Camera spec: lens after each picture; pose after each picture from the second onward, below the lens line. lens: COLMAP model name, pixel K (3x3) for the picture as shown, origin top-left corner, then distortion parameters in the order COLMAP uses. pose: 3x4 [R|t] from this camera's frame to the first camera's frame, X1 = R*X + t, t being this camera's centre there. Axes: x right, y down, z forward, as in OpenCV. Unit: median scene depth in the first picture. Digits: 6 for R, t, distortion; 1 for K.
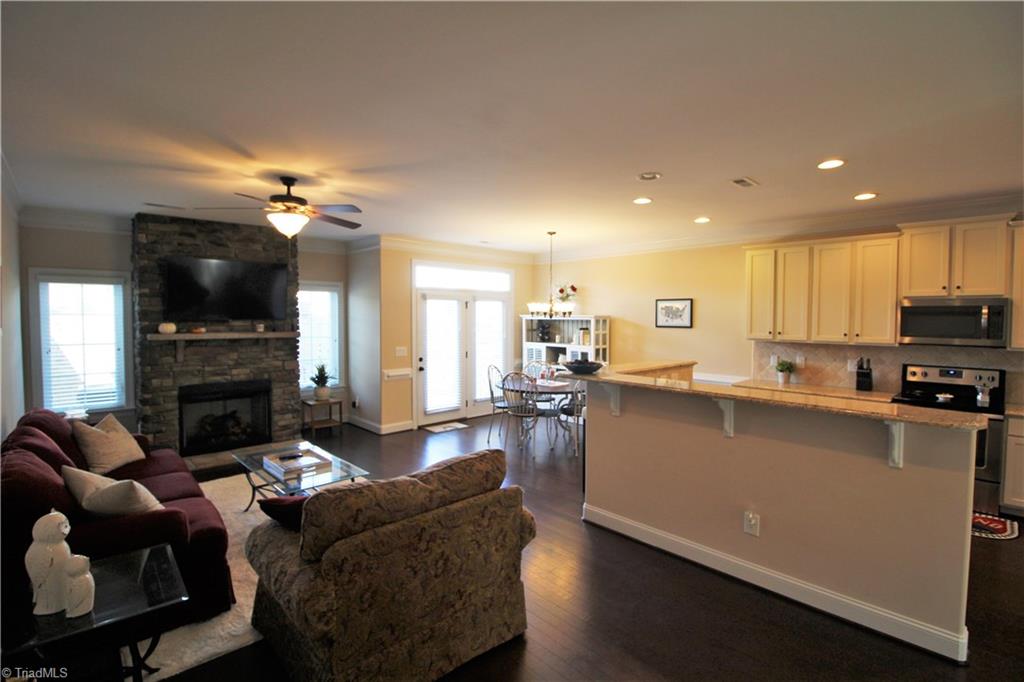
lens RADIAL K [[471.3, 0, 517.2], [0, 471.3, 332.7], [0, 0, 1]] dist [-0.004697, -0.010946]
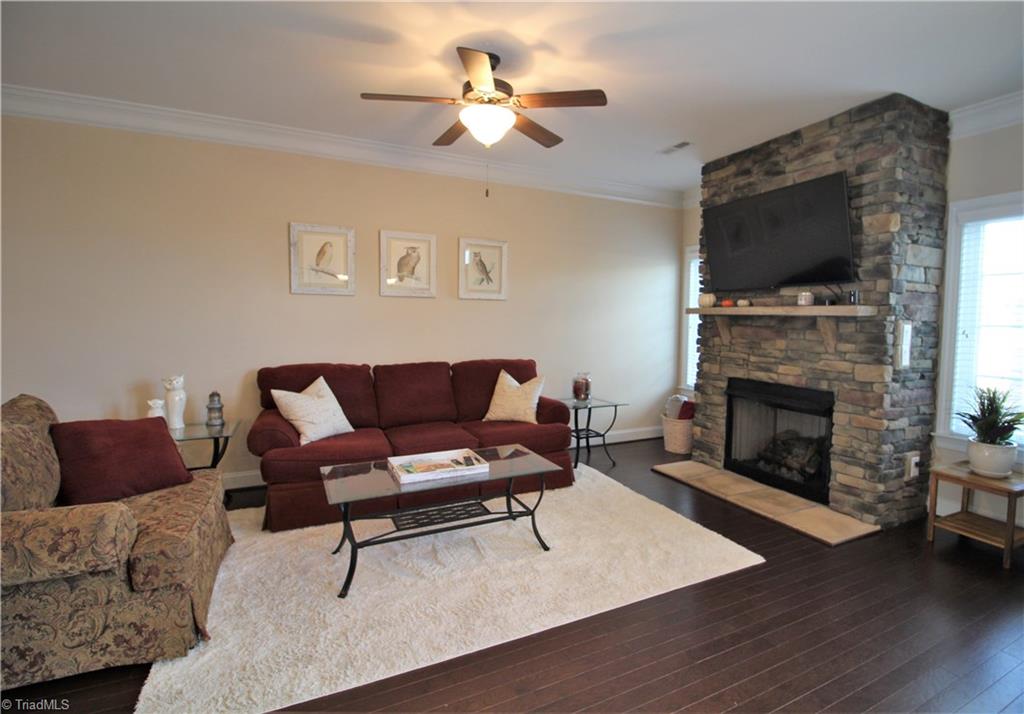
lens RADIAL K [[496.6, 0, 545.2], [0, 496.6, 347.5], [0, 0, 1]] dist [-0.012557, 0.000001]
pose [[-0.287009, 0.051777, -0.956528, 0.136961], [-0.047191, 0.996561, 0.068104, 0.024638], [0.956765, 0.064687, -0.283578, 0.922630]]
